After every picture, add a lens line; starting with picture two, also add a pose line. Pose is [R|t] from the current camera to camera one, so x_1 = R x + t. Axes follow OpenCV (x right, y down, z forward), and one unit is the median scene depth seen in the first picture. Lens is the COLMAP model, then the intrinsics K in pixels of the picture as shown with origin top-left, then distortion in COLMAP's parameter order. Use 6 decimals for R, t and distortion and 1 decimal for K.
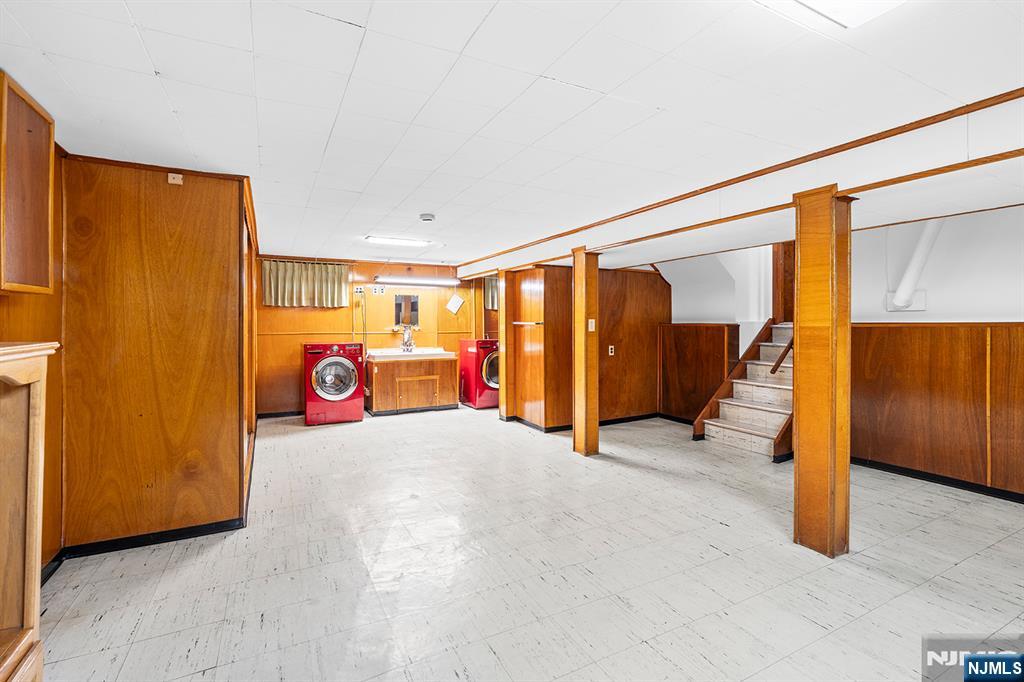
lens RADIAL K [[461.2, 0, 512.0], [0, 461.2, 341.0], [0, 0, 1]] dist [0.001007, 0.000072]
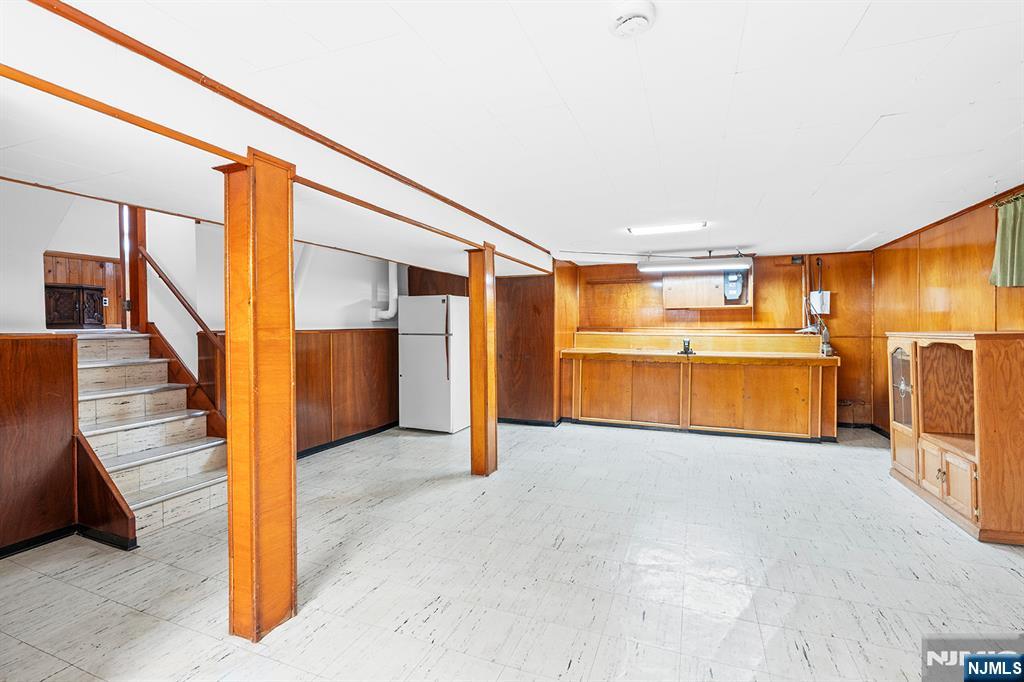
lens RADIAL K [[461.2, 0, 512.0], [0, 461.2, 341.0], [0, 0, 1]] dist [0.001007, 0.000072]
pose [[-0.652064, -0.015993, 0.757995, -0.438580], [0.035578, 0.998031, 0.051664, -0.057933], [-0.757329, 0.060656, -0.650211, 1.465374]]
